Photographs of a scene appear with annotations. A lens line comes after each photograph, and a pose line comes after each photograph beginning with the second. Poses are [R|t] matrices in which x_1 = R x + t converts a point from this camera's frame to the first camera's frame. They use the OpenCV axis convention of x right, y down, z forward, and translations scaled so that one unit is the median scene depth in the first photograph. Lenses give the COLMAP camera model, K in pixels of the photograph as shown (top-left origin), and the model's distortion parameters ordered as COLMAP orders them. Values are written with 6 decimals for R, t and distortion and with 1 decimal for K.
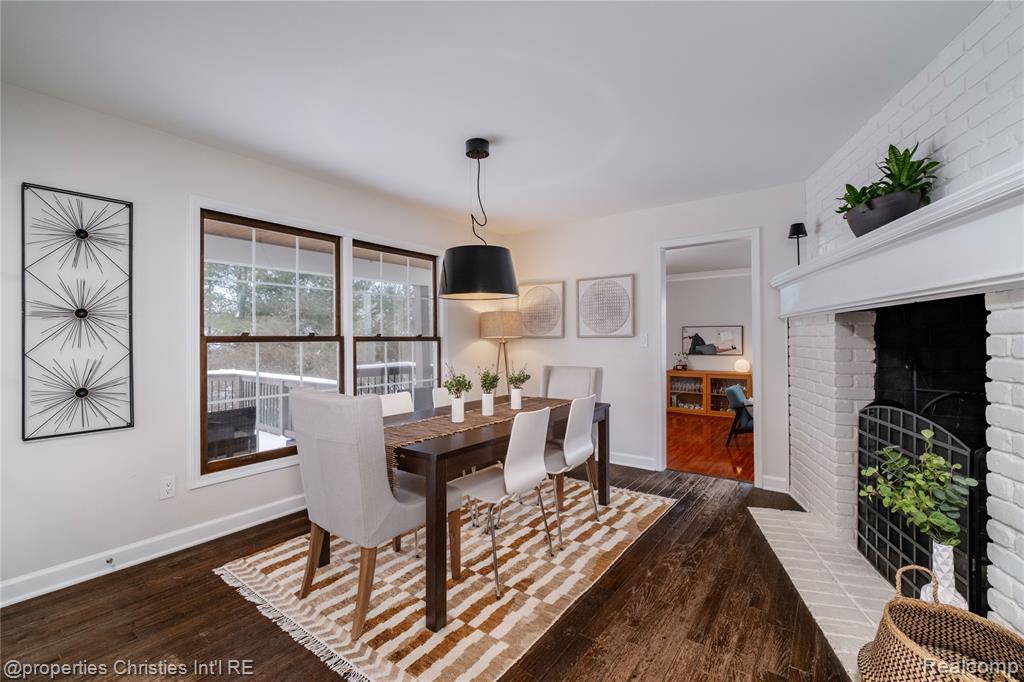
lens RADIAL K [[438.2, 0, 507.9], [0, 438.2, 332.8], [0, 0, 1]] dist [-0.004995, -0.000283]
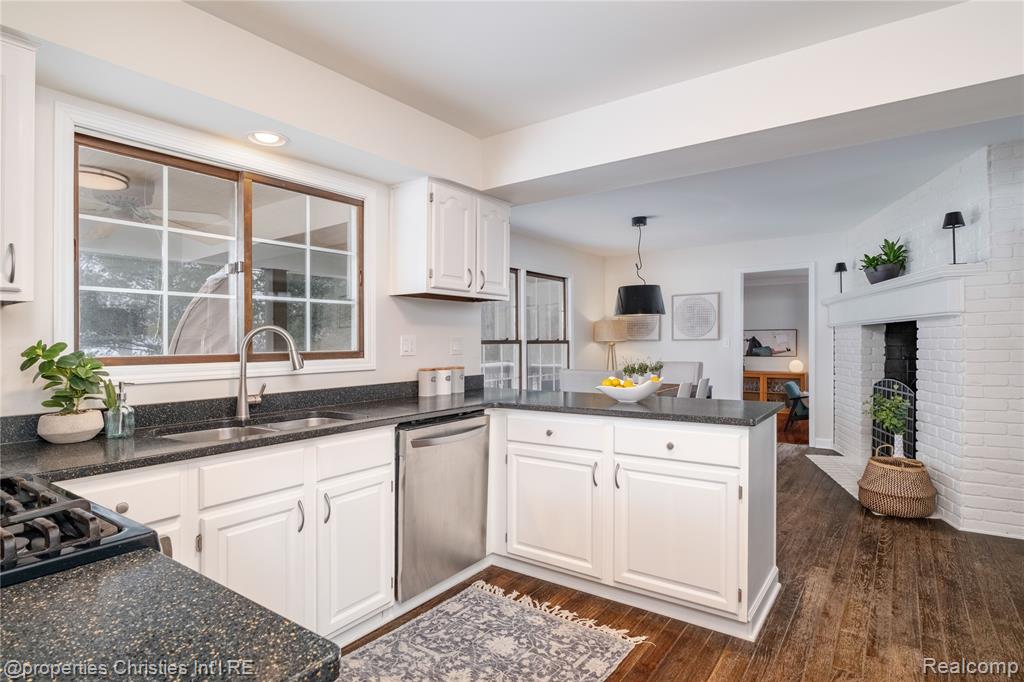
lens RADIAL K [[524.8, 0, 513.5], [0, 524.8, 345.2], [0, 0, 1]] dist [-0.017558, 0.000400]
pose [[0.999981, -0.002611, 0.005576, -0.404253], [0.002502, 0.999808, 0.019441, -0.008627], [-0.005626, -0.019427, 0.999795, -0.677181]]
